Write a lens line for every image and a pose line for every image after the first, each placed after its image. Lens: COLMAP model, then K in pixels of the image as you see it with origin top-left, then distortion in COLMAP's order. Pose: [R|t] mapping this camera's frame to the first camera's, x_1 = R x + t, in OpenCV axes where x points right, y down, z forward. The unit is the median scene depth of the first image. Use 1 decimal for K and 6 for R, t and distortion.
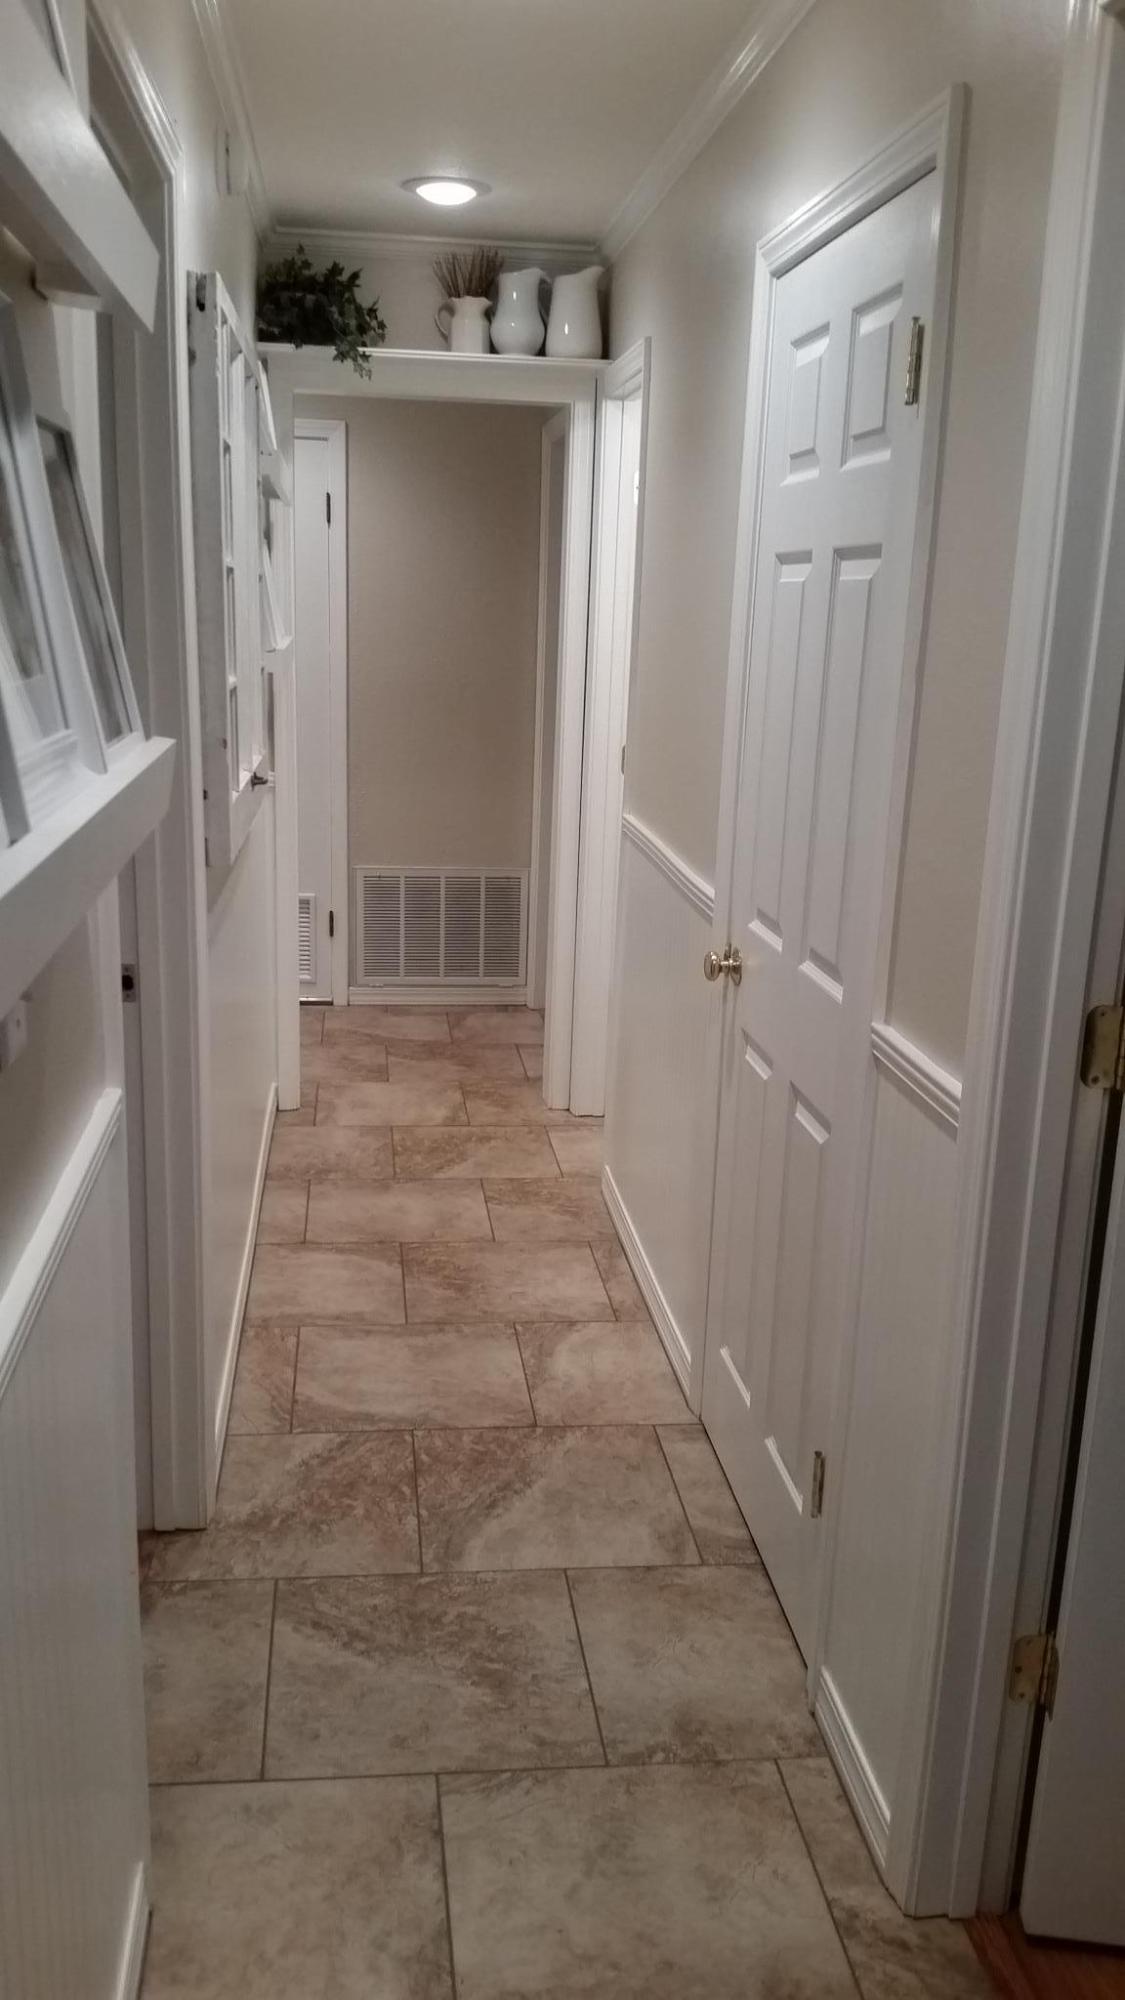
lens RADIAL K [[1650.3, 0, 562.3], [0, 1650.3, 1000.0], [0, 0, 1]] dist [0.109631, -0.220654]
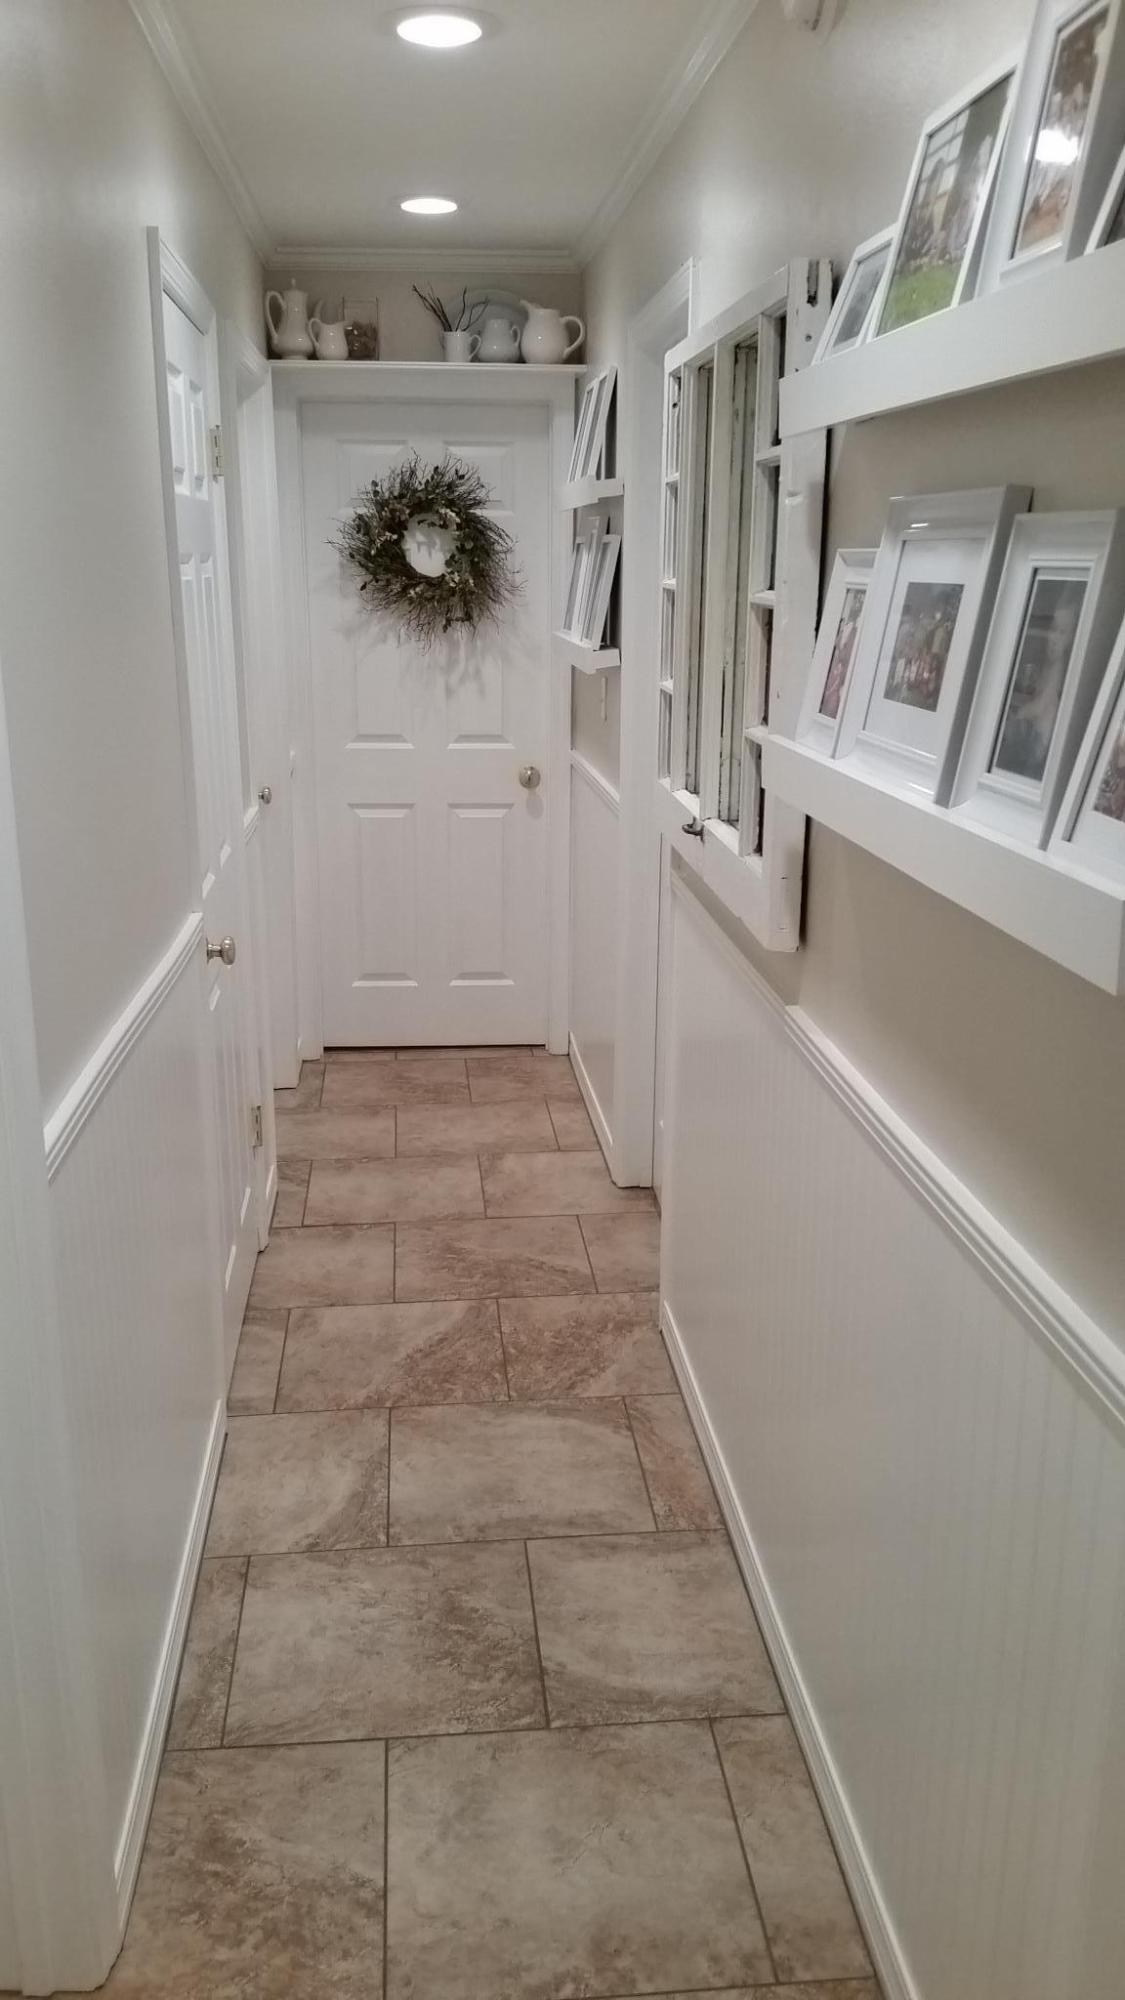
lens RADIAL K [[1650.3, 0, 565.6], [0, 1650.3, 999.3], [0, 0, 1]] dist [0.109631, -0.220654]
pose [[-0.998813, -0.046174, 0.015538, -0.128307], [-0.033273, 0.879502, 0.474731, -0.458762], [-0.035586, 0.473651, -0.879994, 1.778138]]
